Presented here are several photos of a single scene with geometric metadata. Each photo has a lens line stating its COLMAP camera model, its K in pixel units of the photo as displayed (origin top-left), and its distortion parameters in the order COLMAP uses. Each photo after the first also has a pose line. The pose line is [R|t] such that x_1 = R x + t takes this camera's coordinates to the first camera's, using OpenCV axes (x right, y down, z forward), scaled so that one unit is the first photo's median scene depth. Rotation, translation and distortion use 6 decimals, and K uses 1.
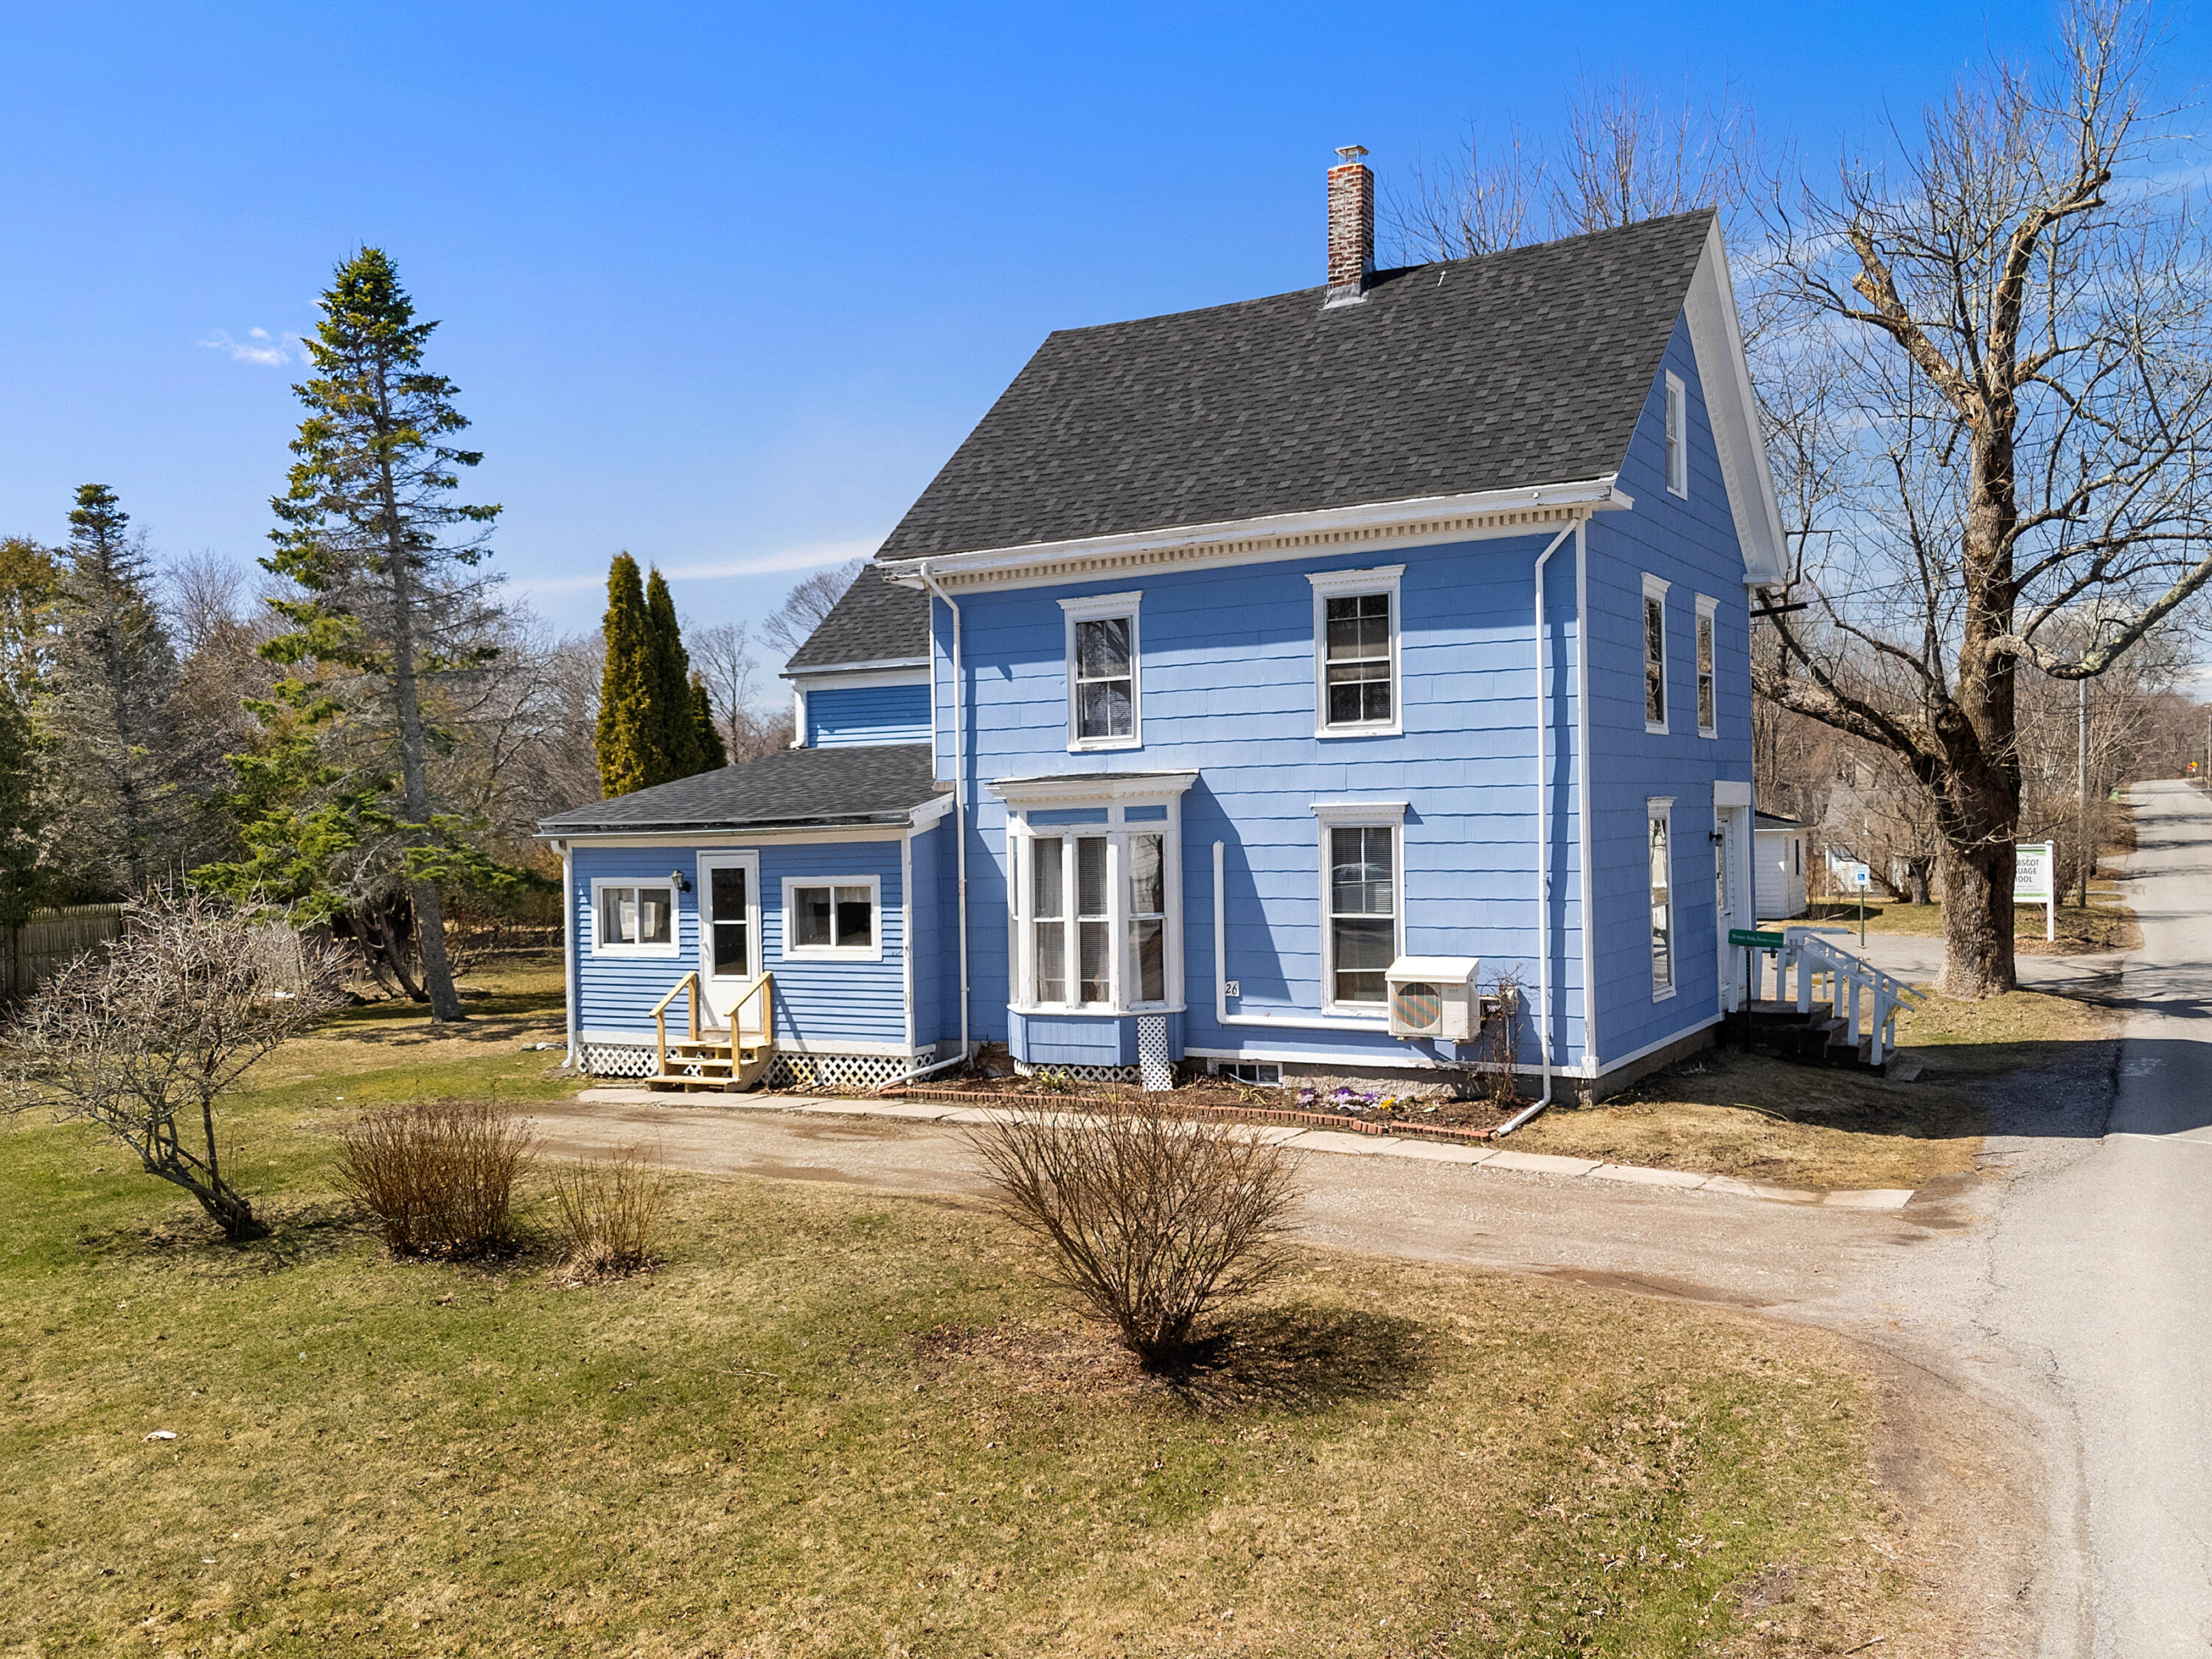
lens RADIAL K [[1891.6, 0, 1146.9], [0, 1891.6, 844.8], [0, 0, 1]] dist [0.070277, -0.077381]
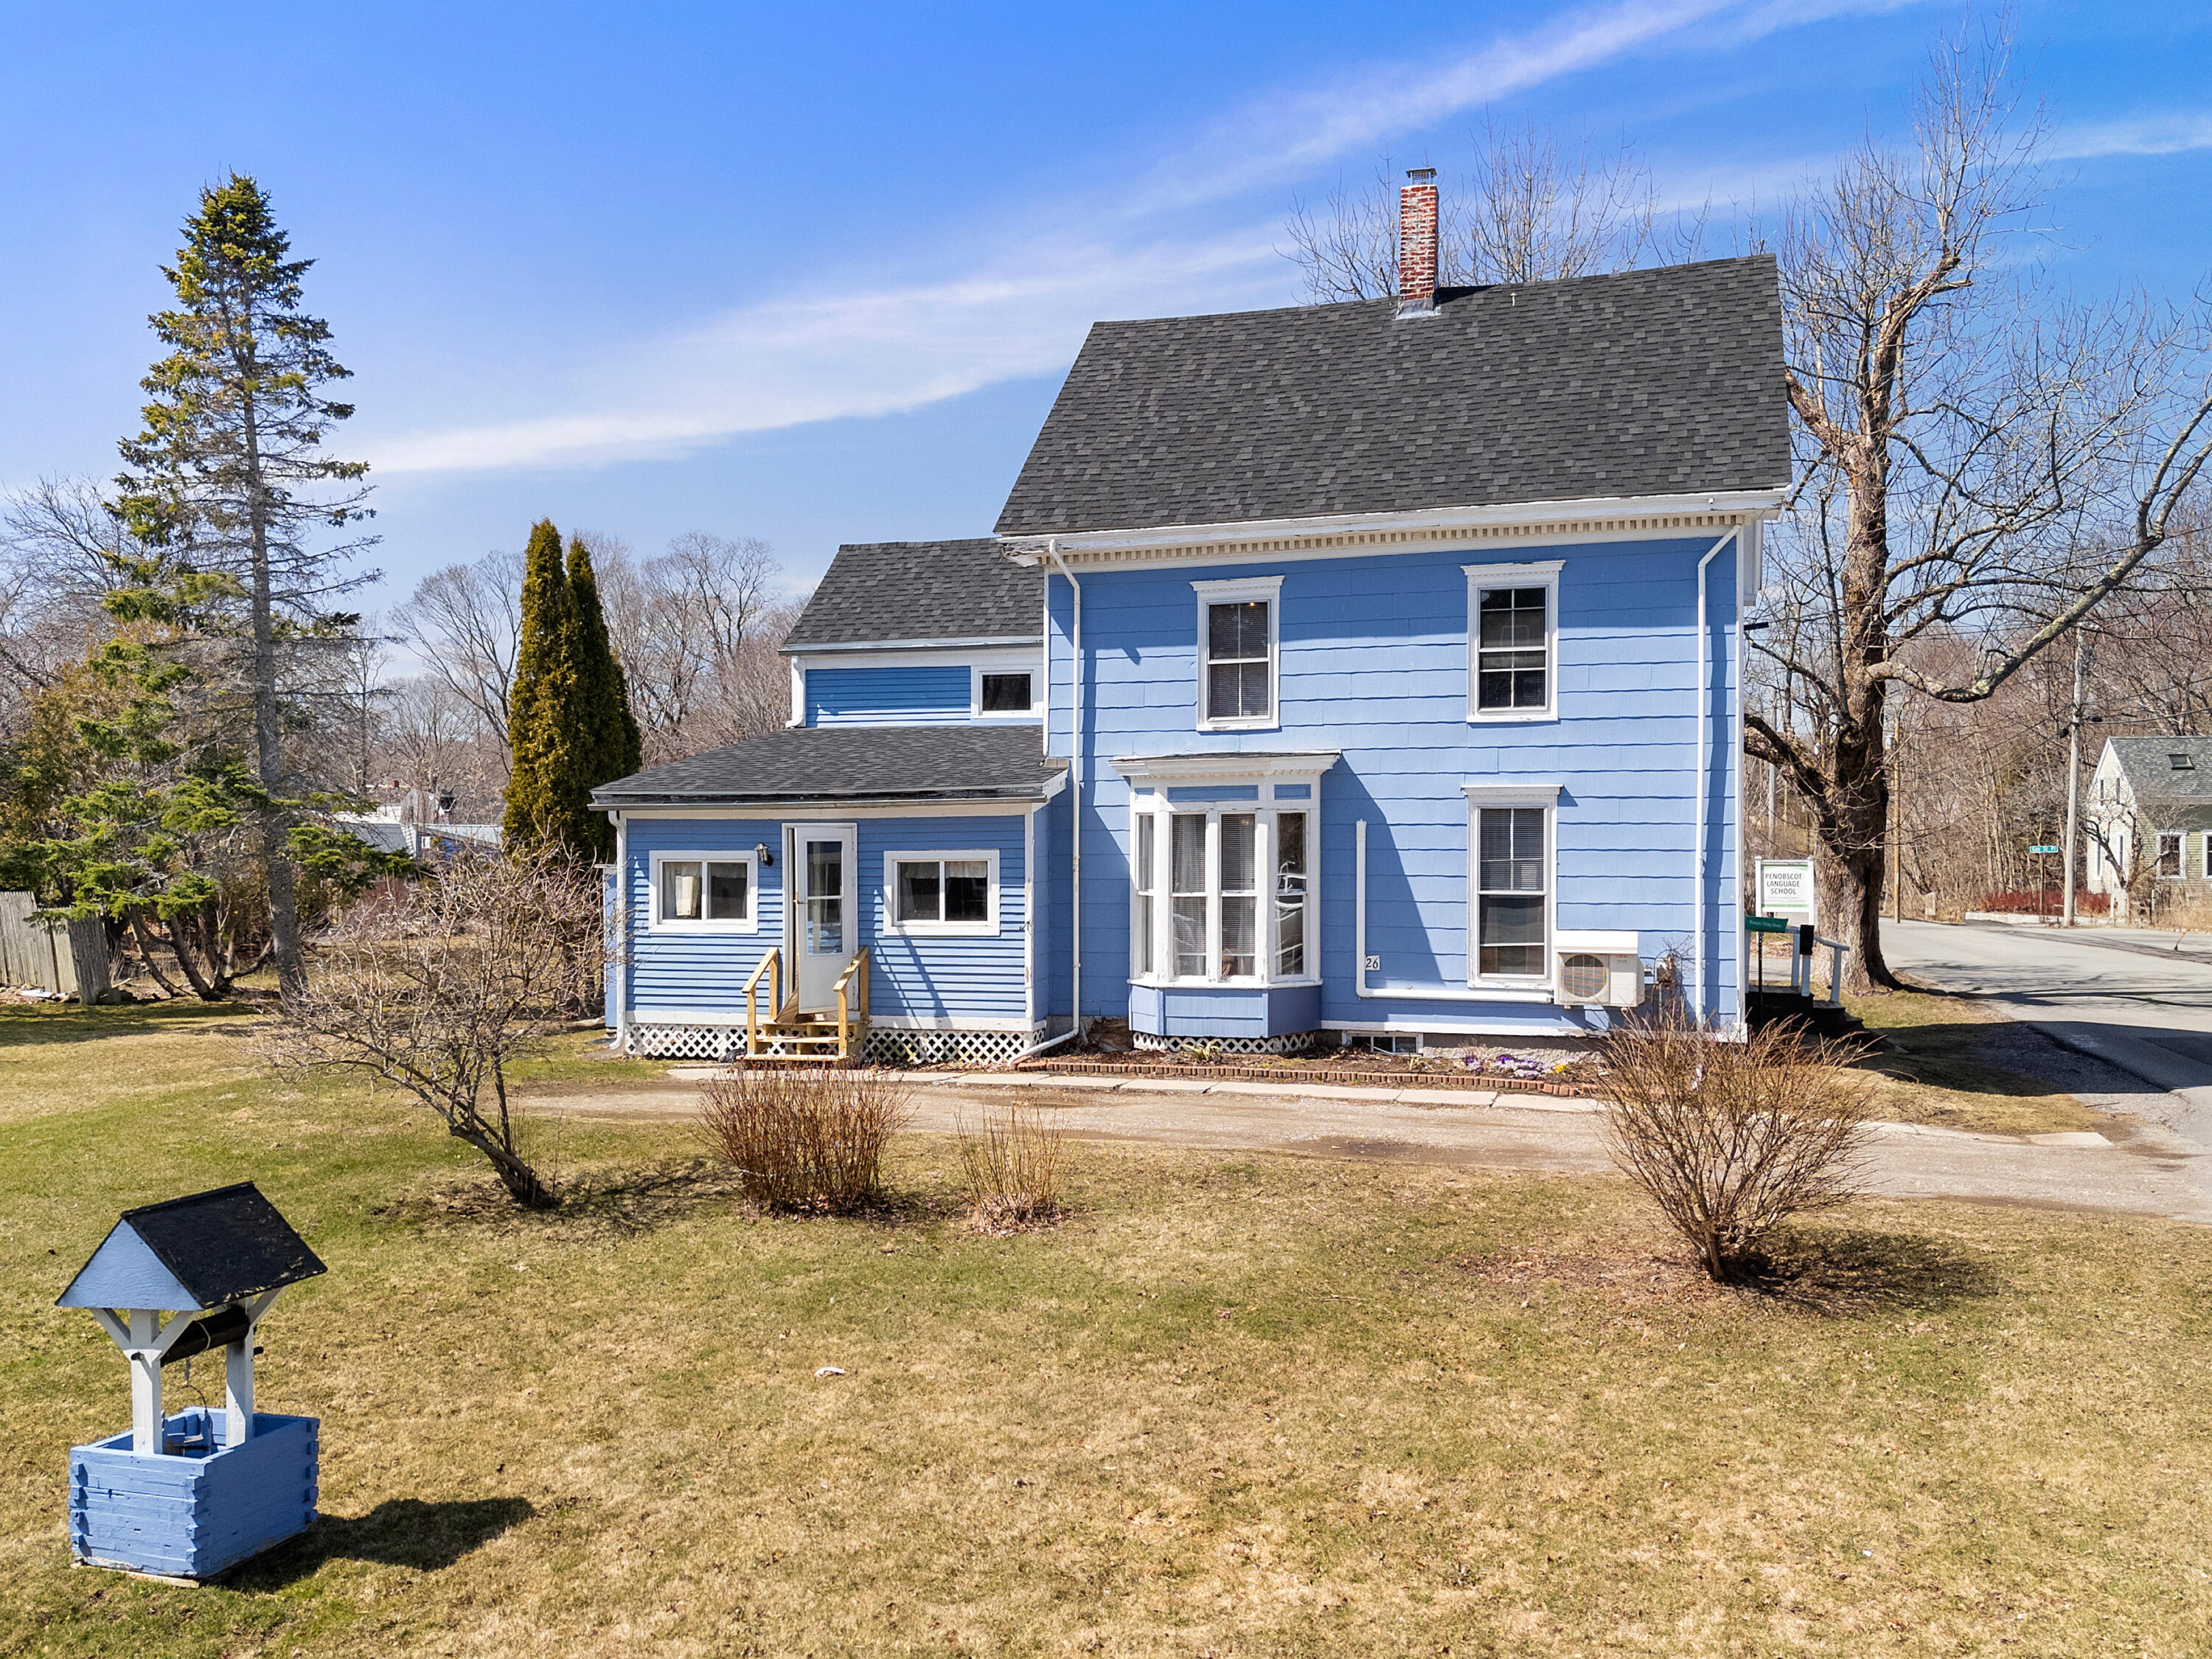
lens RADIAL K [[1891.6, 0, 1127.7], [0, 1891.6, 845.6], [0, 0, 1]] dist [0.070277, -0.077381]
pose [[0.975762, 0.019438, 0.217971, -0.301001], [-0.016503, 0.999747, -0.015278, 0.028846], [-0.218213, 0.011310, 0.975836, 0.015722]]
